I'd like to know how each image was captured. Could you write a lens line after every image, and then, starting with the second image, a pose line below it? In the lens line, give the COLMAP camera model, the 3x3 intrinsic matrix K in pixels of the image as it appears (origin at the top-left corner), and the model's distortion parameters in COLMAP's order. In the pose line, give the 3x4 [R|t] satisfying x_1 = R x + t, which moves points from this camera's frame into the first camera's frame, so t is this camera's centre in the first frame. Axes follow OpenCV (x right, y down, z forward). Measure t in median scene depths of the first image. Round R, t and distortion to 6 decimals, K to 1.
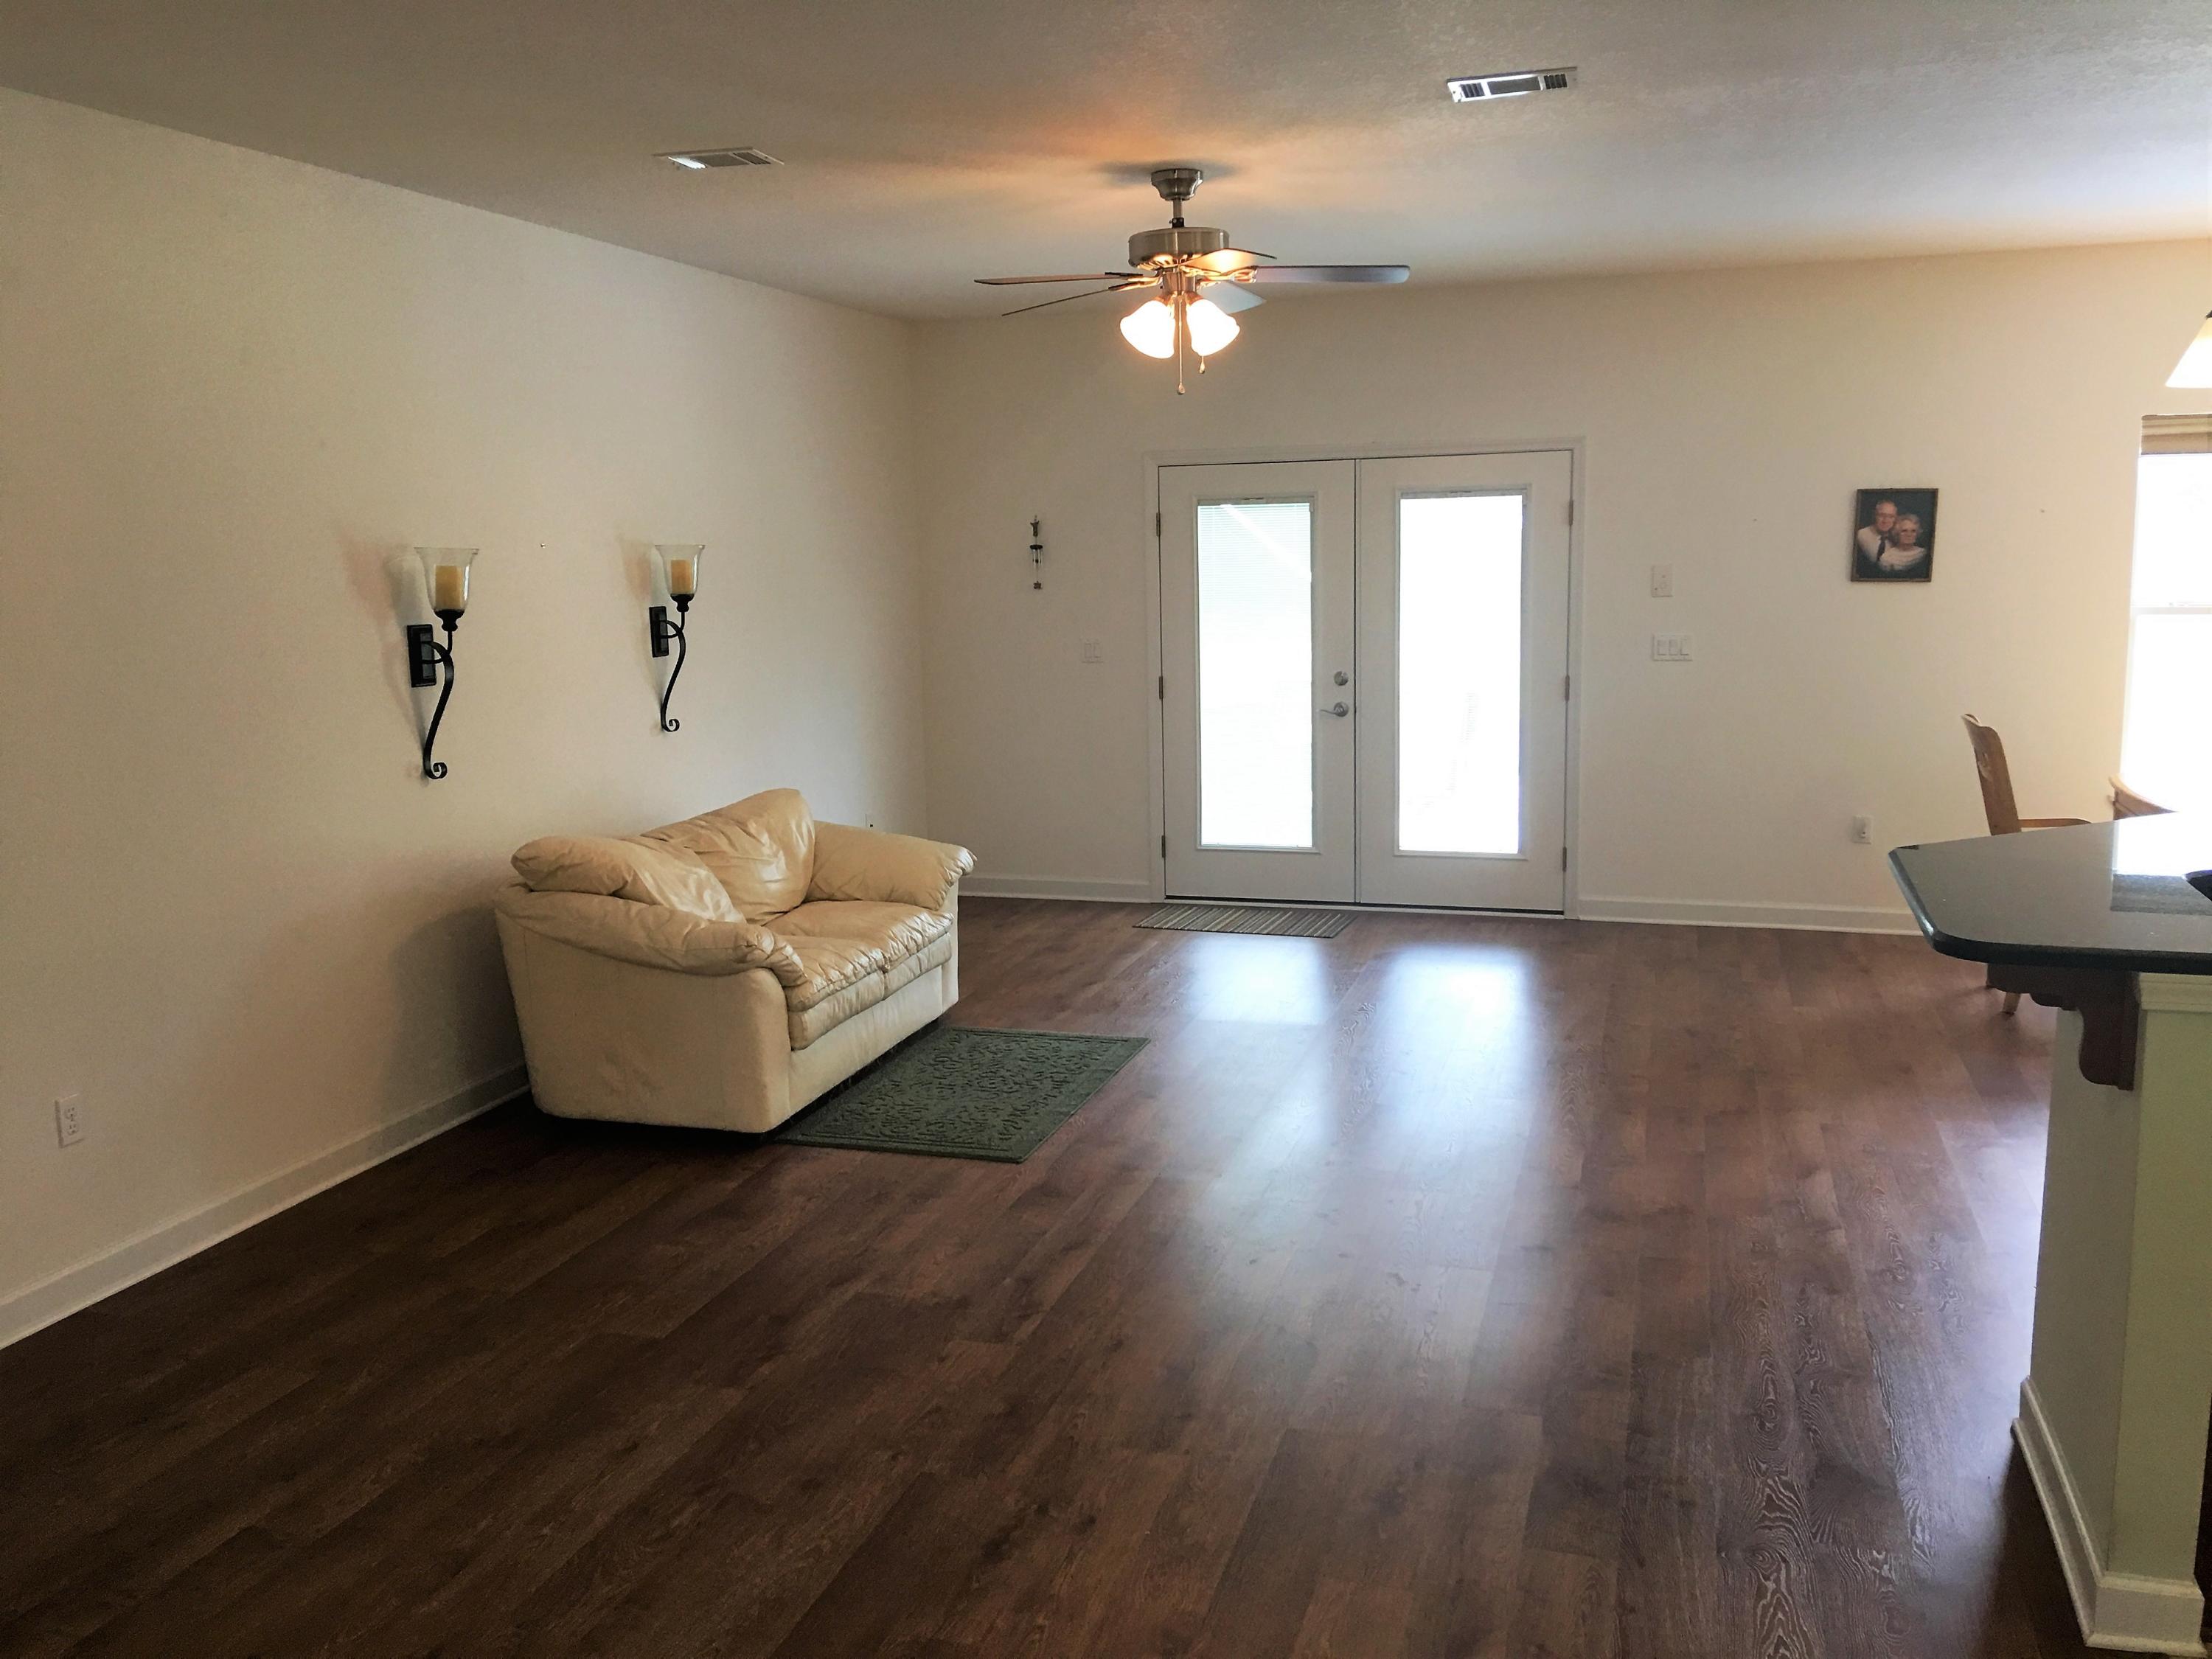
lens RADIAL K [[1903.8, 0, 1091.1], [0, 1903.8, 831.9], [0, 0, 1]] dist [0.113815, -0.041943]
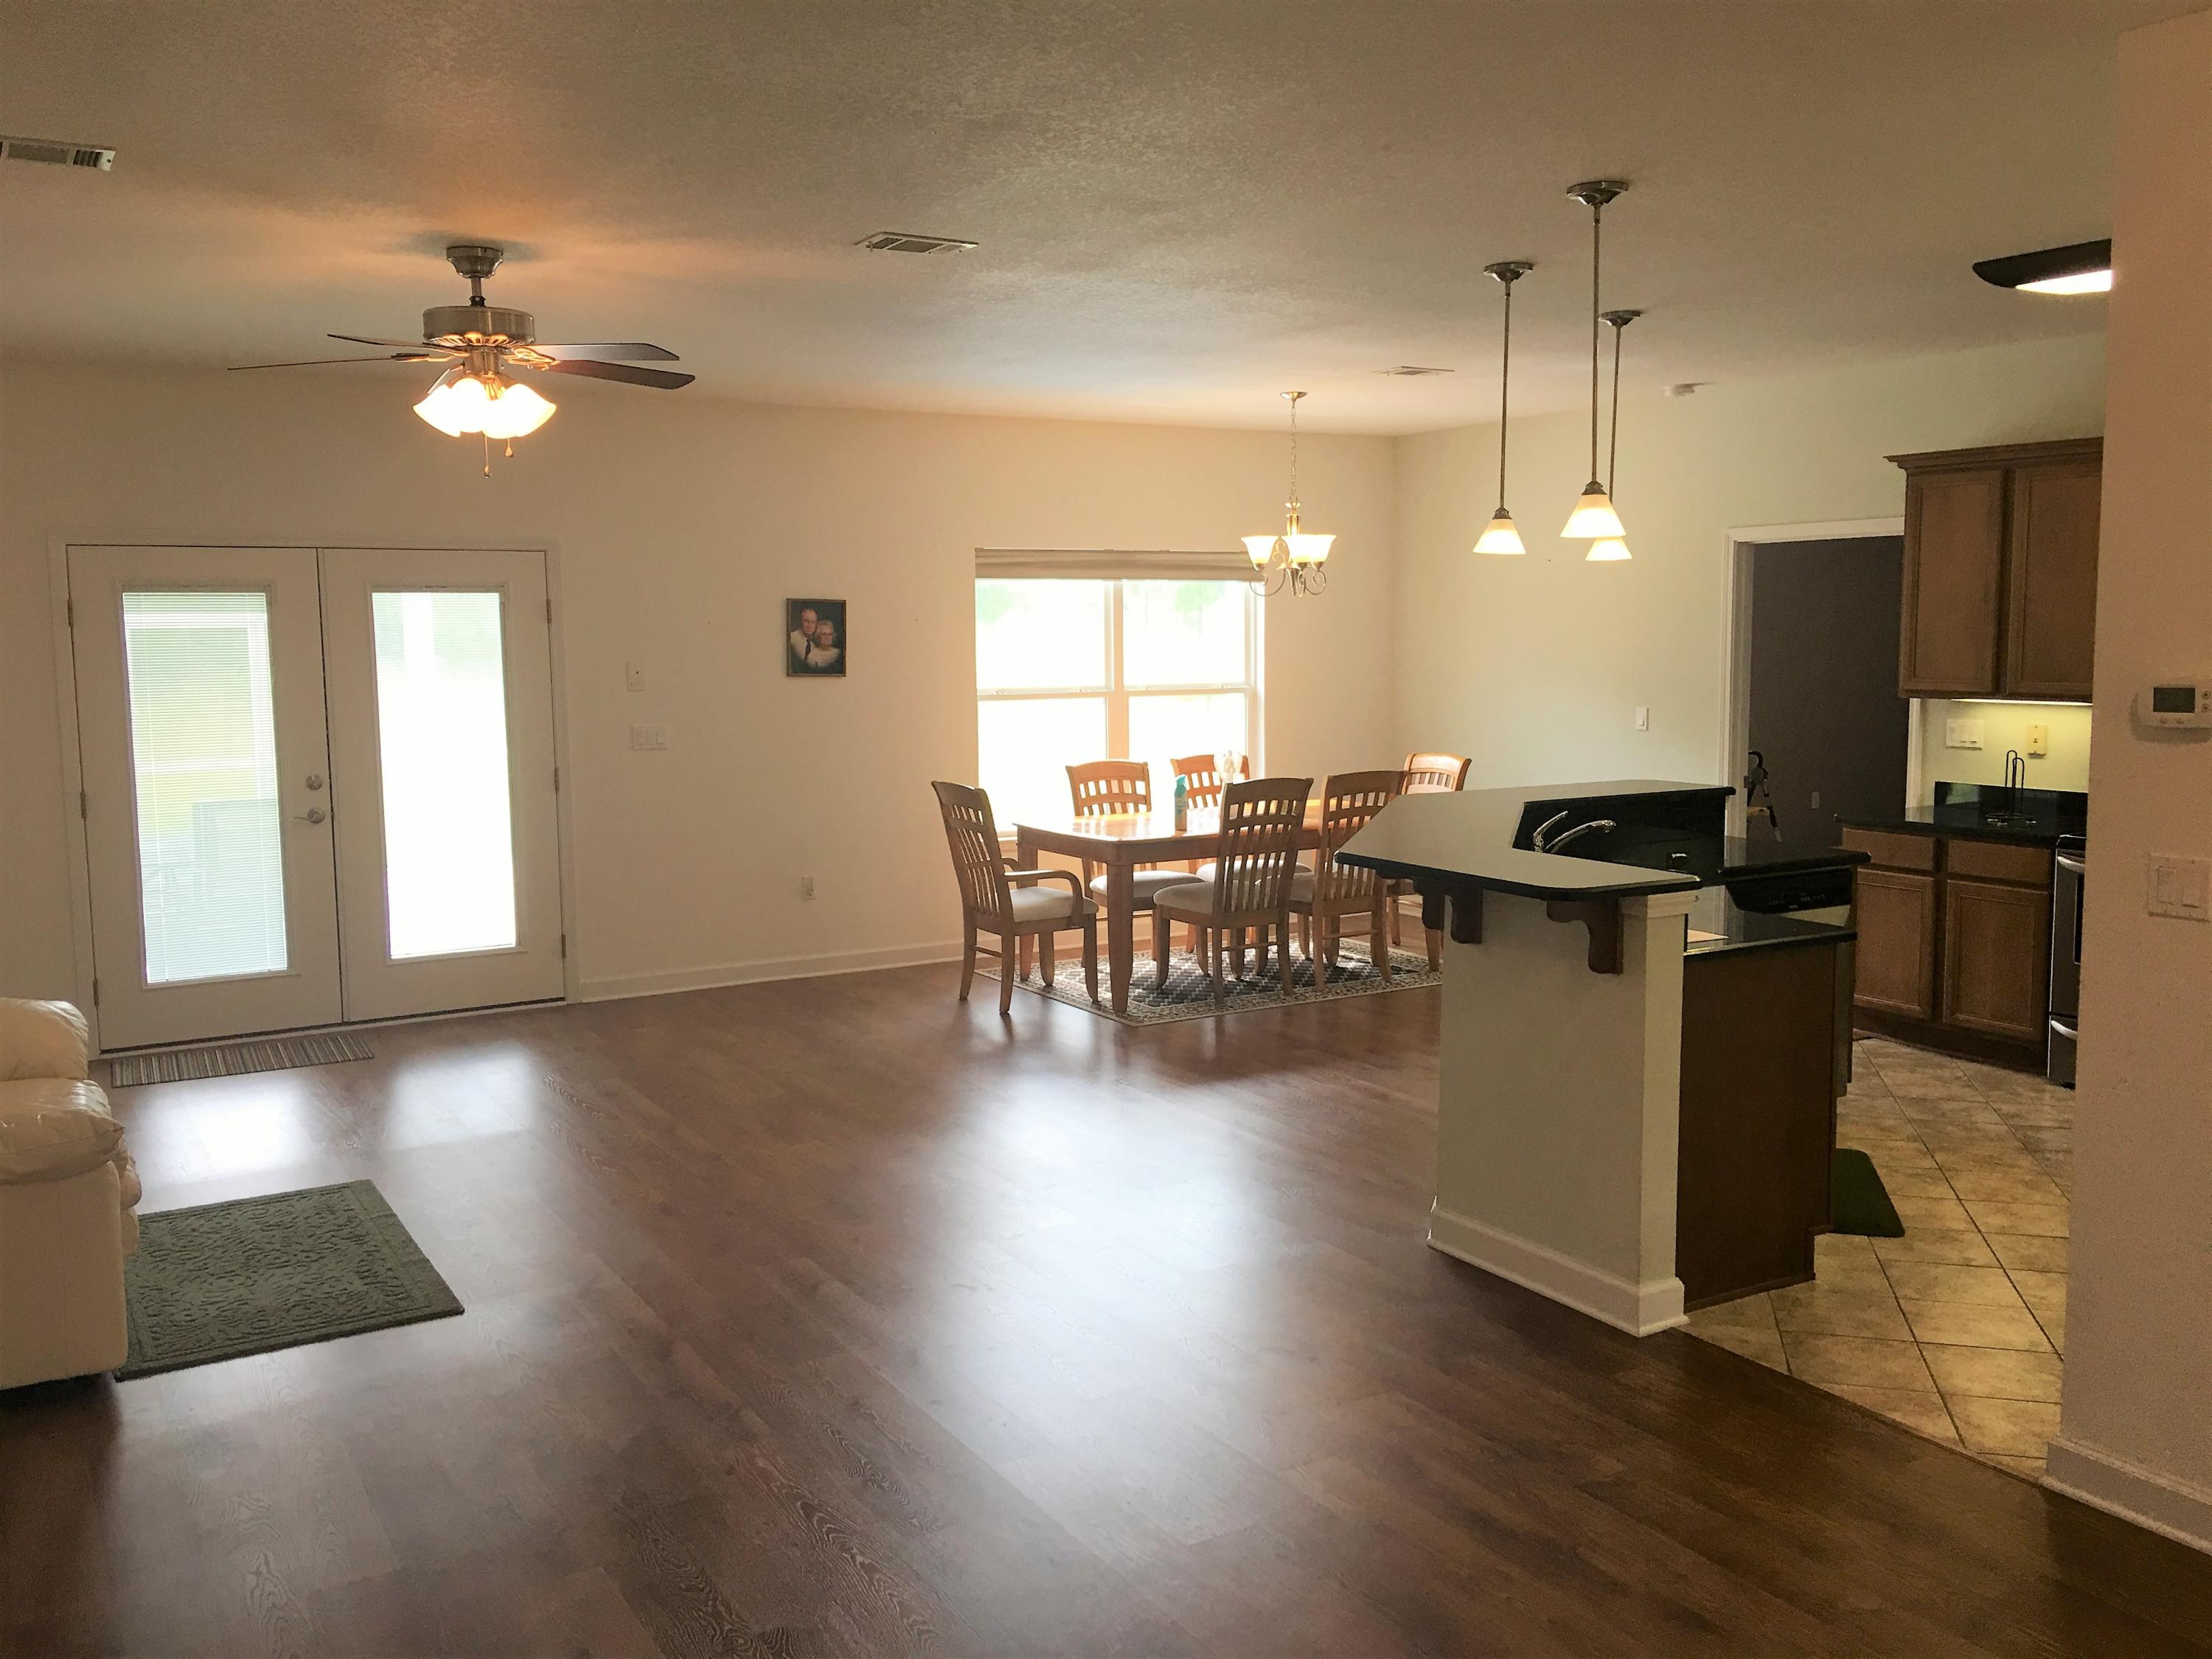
lens RADIAL K [[1903.8, 0, 1091.8], [0, 1903.8, 847.1], [0, 0, 1]] dist [0.113815, -0.041943]
pose [[0.667073, -0.078151, 0.740882, -0.349039], [0.114576, 0.993413, 0.001628, -0.008400], [-0.736129, 0.083802, 0.671633, 0.104020]]
